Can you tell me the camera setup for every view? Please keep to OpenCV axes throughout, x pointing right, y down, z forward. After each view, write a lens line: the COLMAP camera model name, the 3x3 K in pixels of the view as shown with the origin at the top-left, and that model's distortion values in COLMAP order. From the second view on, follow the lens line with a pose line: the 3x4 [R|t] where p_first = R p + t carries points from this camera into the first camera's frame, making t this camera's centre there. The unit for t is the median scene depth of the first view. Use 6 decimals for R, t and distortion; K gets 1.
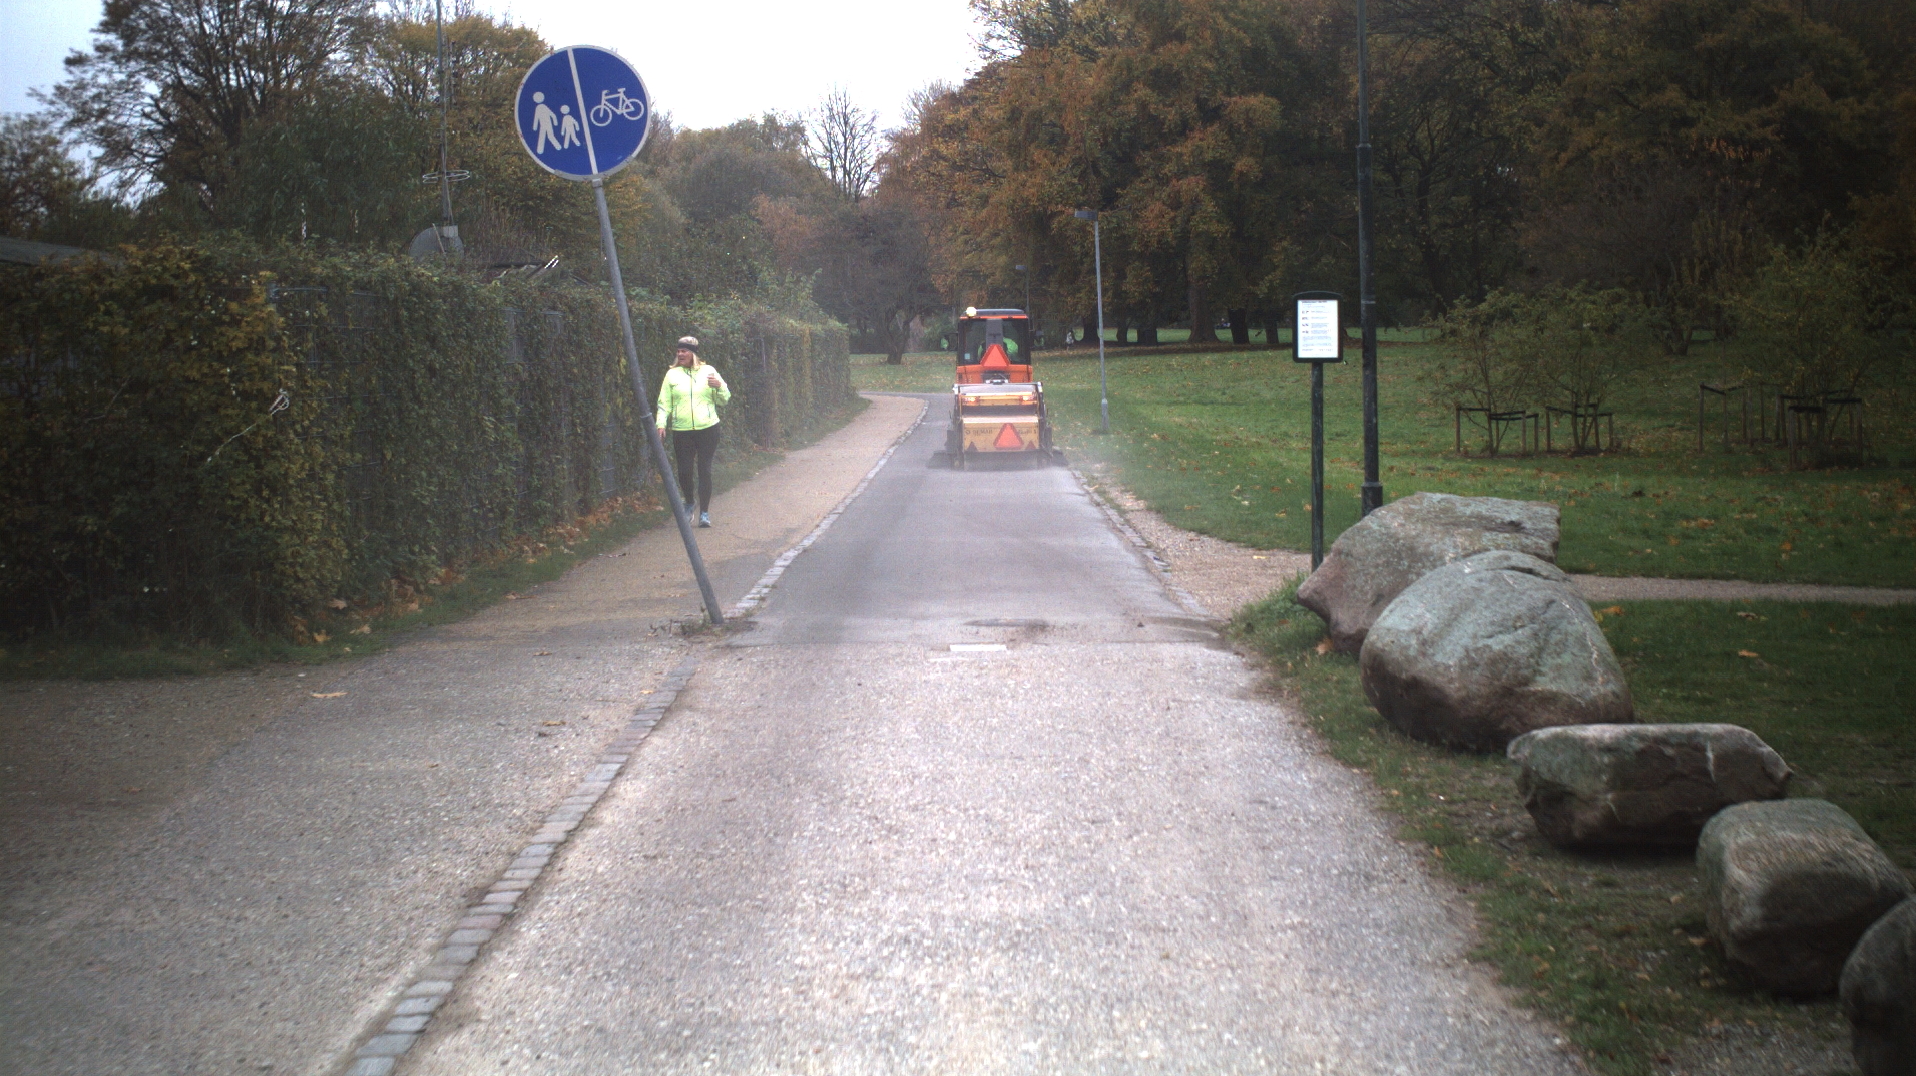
lens RADIAL K [[3306.7, 0, 958.0], [0, 3306.7, 538.0], [0, 0, 1]] dist [-0.191352, -0.190838]
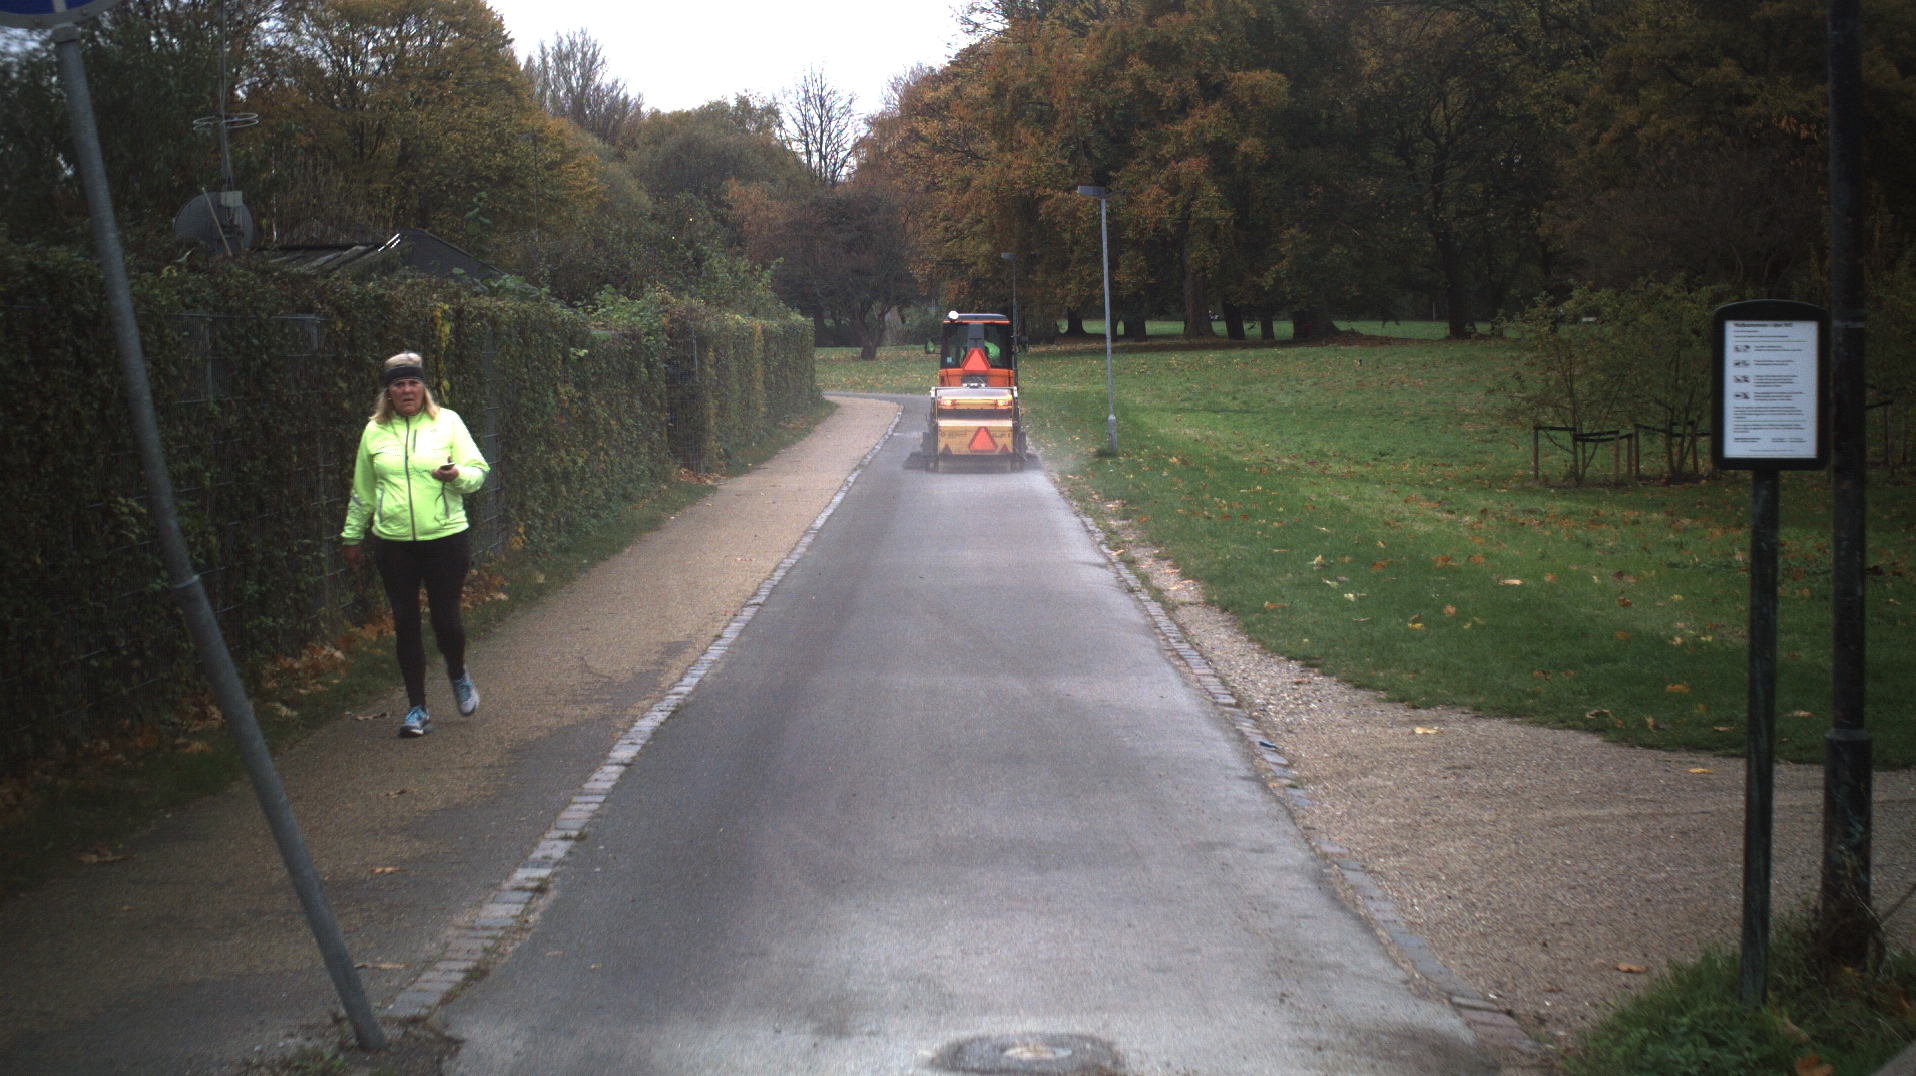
lens RADIAL K [[3306.7, 0, 958.0], [0, 3306.7, 538.0], [0, 0, 1]] dist [-0.191352, -0.190838]
pose [[0.999967, 0.004992, 0.006340, 0.000332], [-0.005012, 0.999983, 0.003136, -0.006146], [-0.006324, -0.003167, 0.999975, 0.079314]]
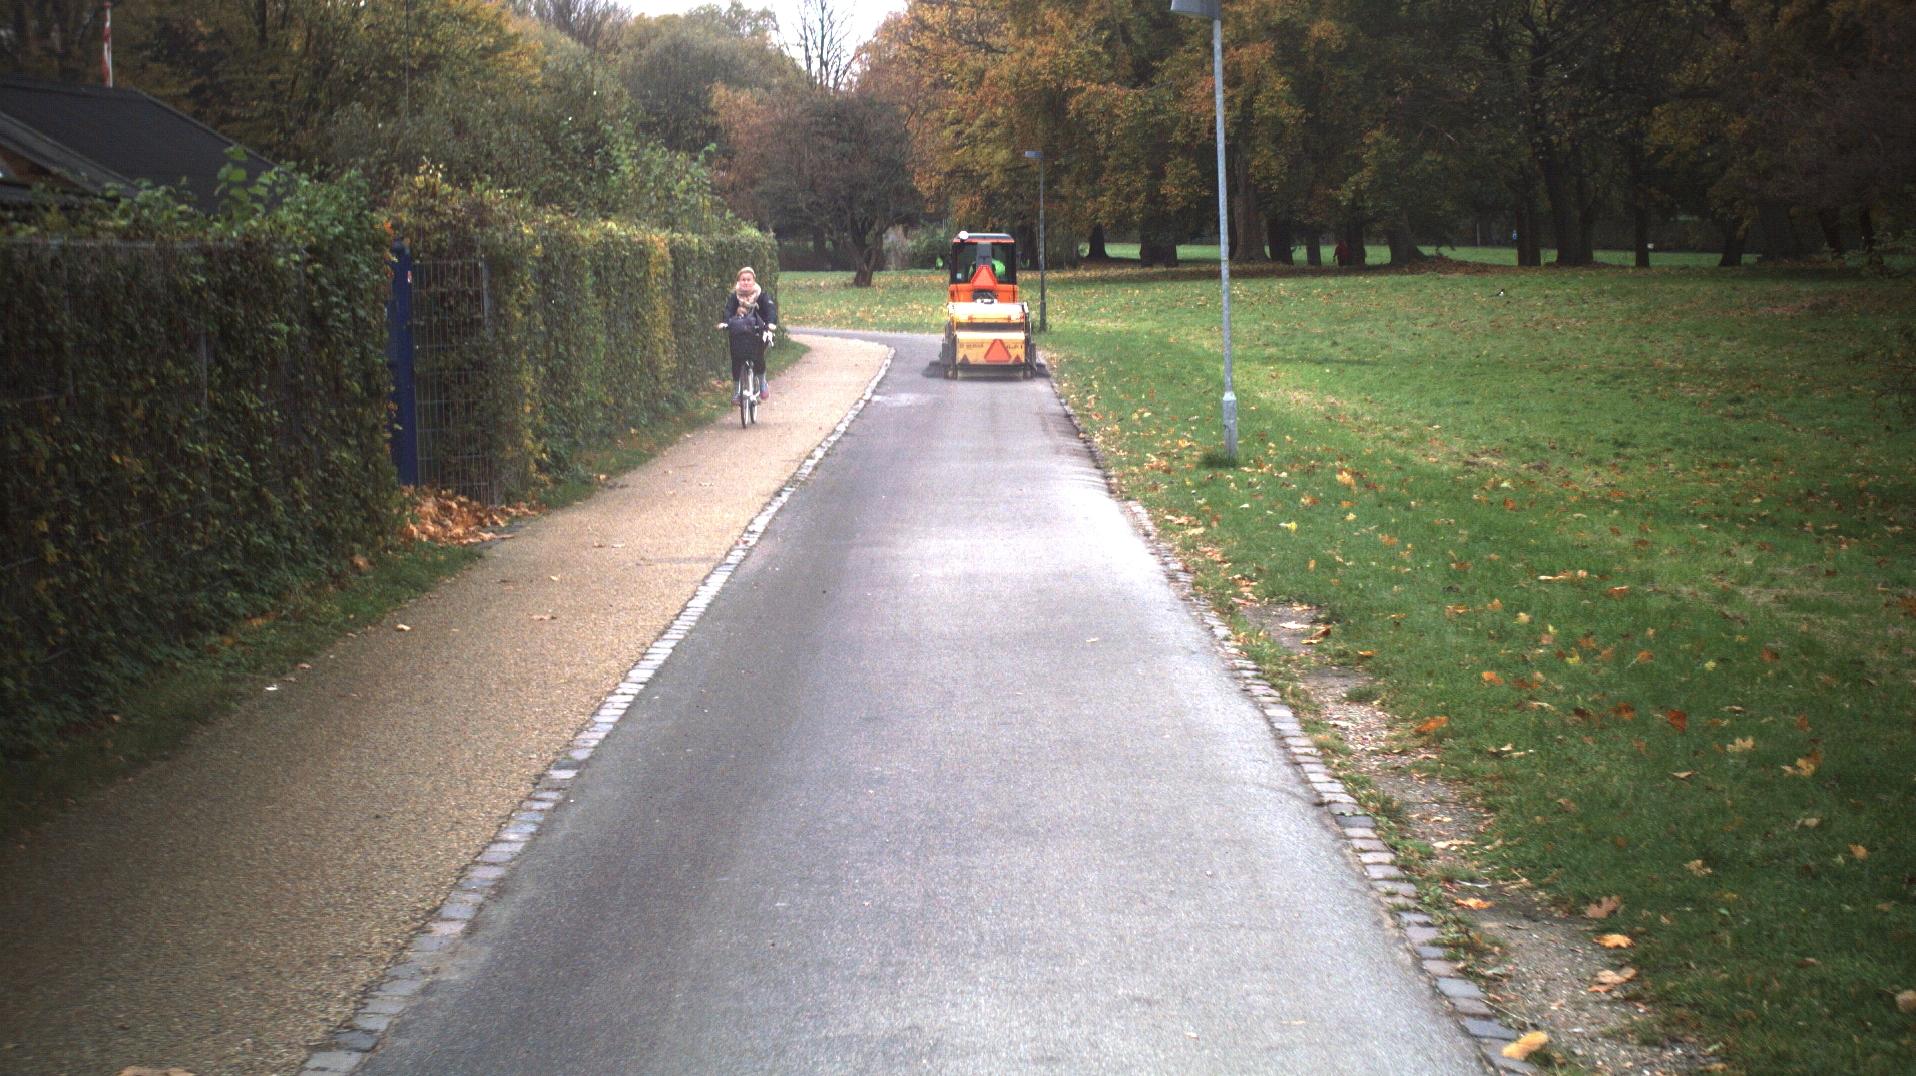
lens RADIAL K [[3306.7, 0, 958.0], [0, 3306.7, 538.0], [0, 0, 1]] dist [-0.191352, -0.190838]
pose [[0.999944, 0.010097, 0.003075, 0.001732], [-0.010174, 0.999604, 0.026243, -0.015144], [-0.002809, -0.026273, 0.999651, 0.238541]]
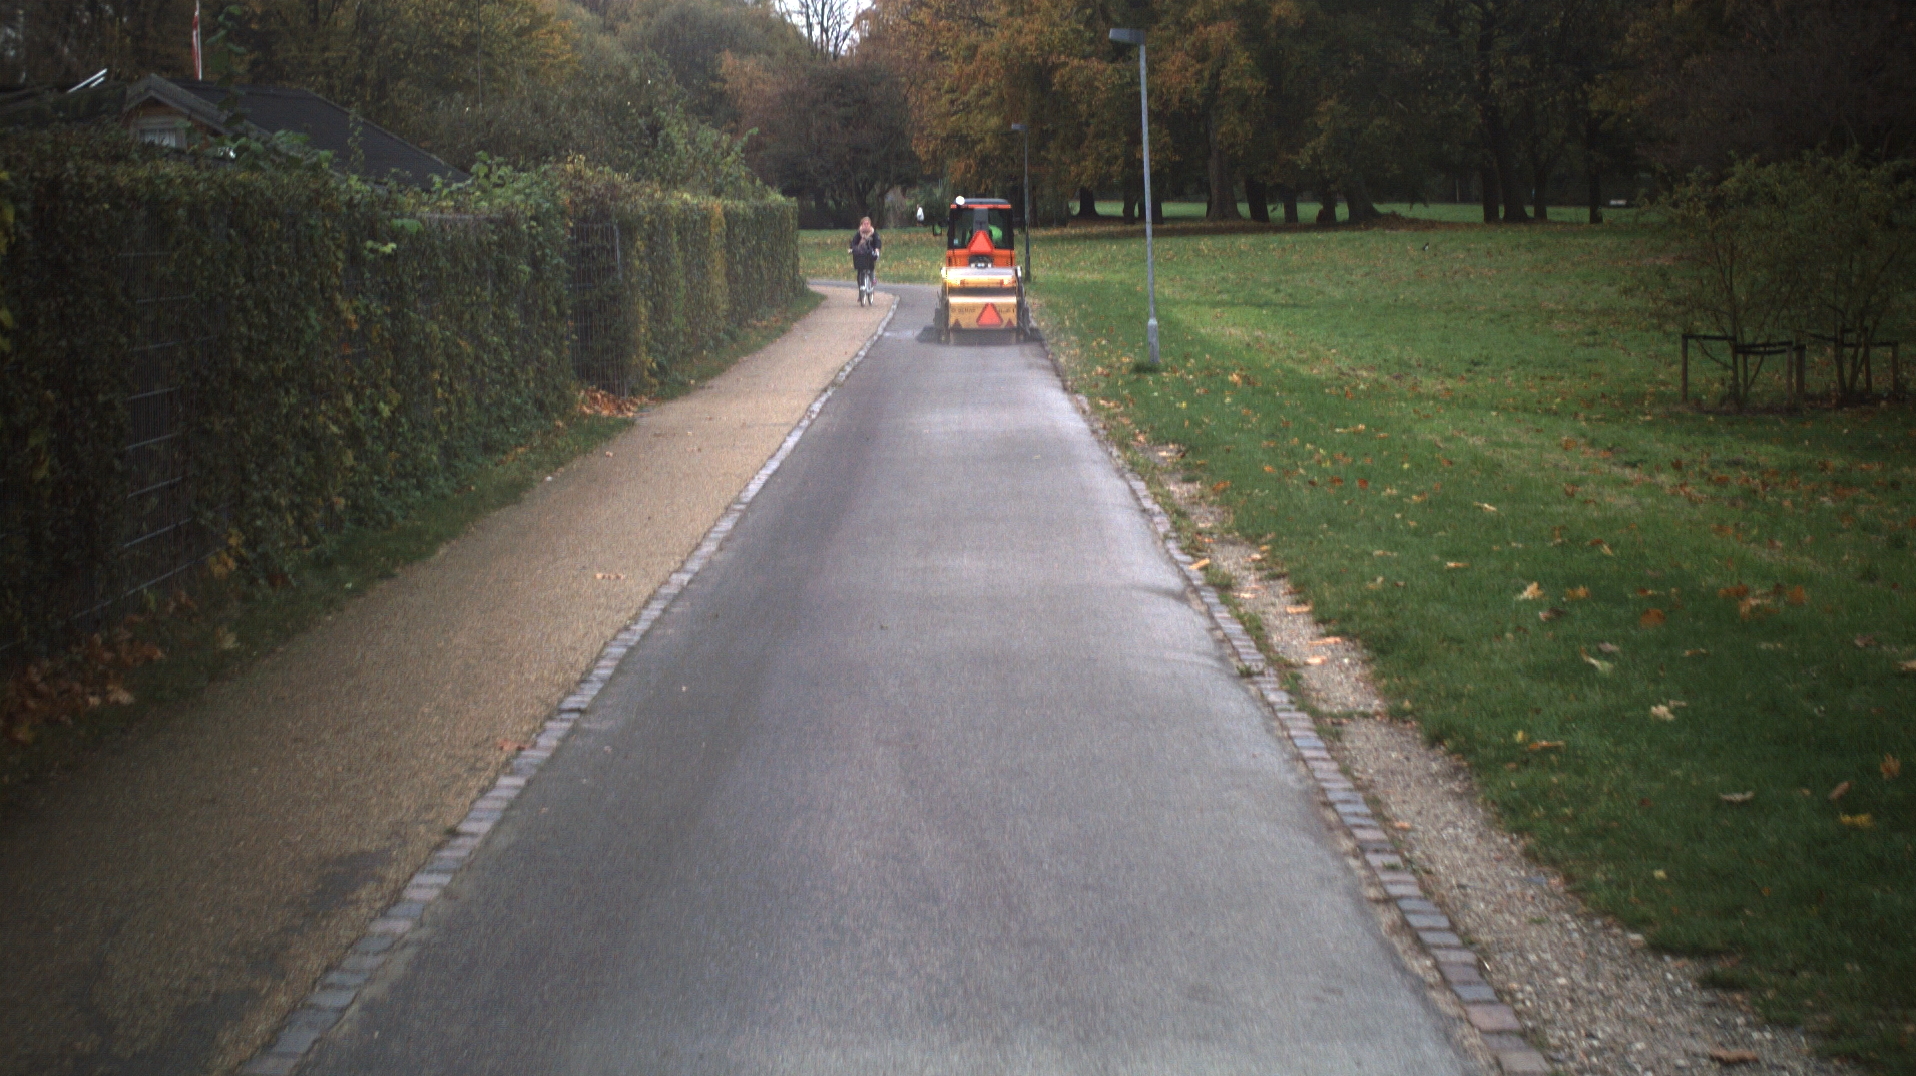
lens RADIAL K [[3306.7, 0, 958.0], [0, 3306.7, 538.0], [0, 0, 1]] dist [-0.191352, -0.190838]
pose [[0.999974, 0.005908, 0.004048, 0.001607], [-0.006061, 0.999218, 0.039067, -0.010992], [-0.003814, -0.039091, 0.999228, 0.159162]]
